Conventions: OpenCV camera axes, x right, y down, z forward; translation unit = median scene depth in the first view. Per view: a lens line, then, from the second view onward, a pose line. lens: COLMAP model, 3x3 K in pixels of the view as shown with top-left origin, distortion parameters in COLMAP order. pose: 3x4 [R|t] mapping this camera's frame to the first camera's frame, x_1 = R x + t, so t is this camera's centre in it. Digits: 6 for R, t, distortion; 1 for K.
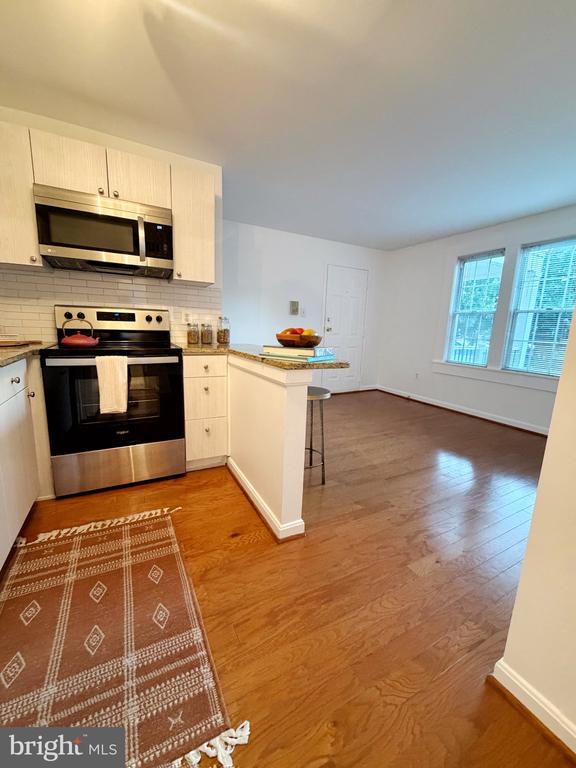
lens RADIAL K [[305.7, 0, 289.2], [0, 305.7, 382.1], [0, 0, 1]] dist [0.000529, 0.000124]
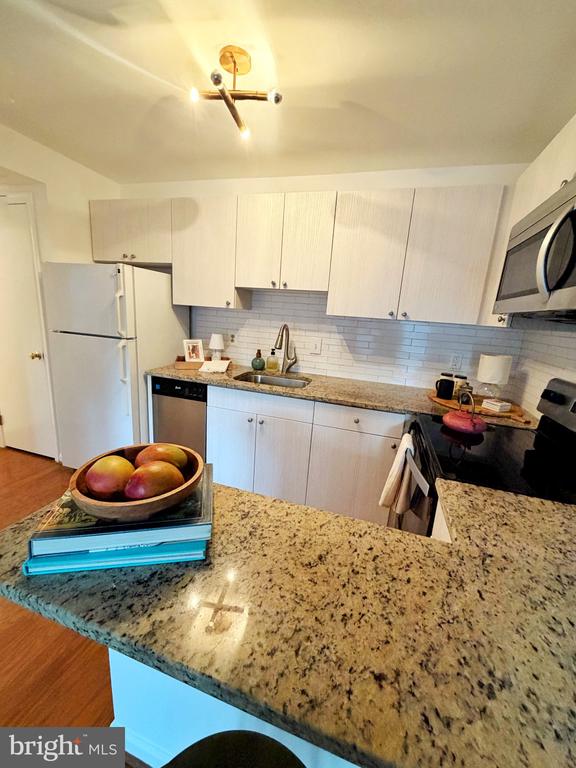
lens RADIAL K [[309.5, 0, 288.0], [0, 309.5, 384.0], [0, 0, 1]] dist [-0.000173, 0.000014]
pose [[-0.711014, 0.074390, -0.699232, 0.152412], [-0.218000, 0.922075, 0.319772, -0.381927], [0.668532, 0.379795, -0.639391, 1.211705]]
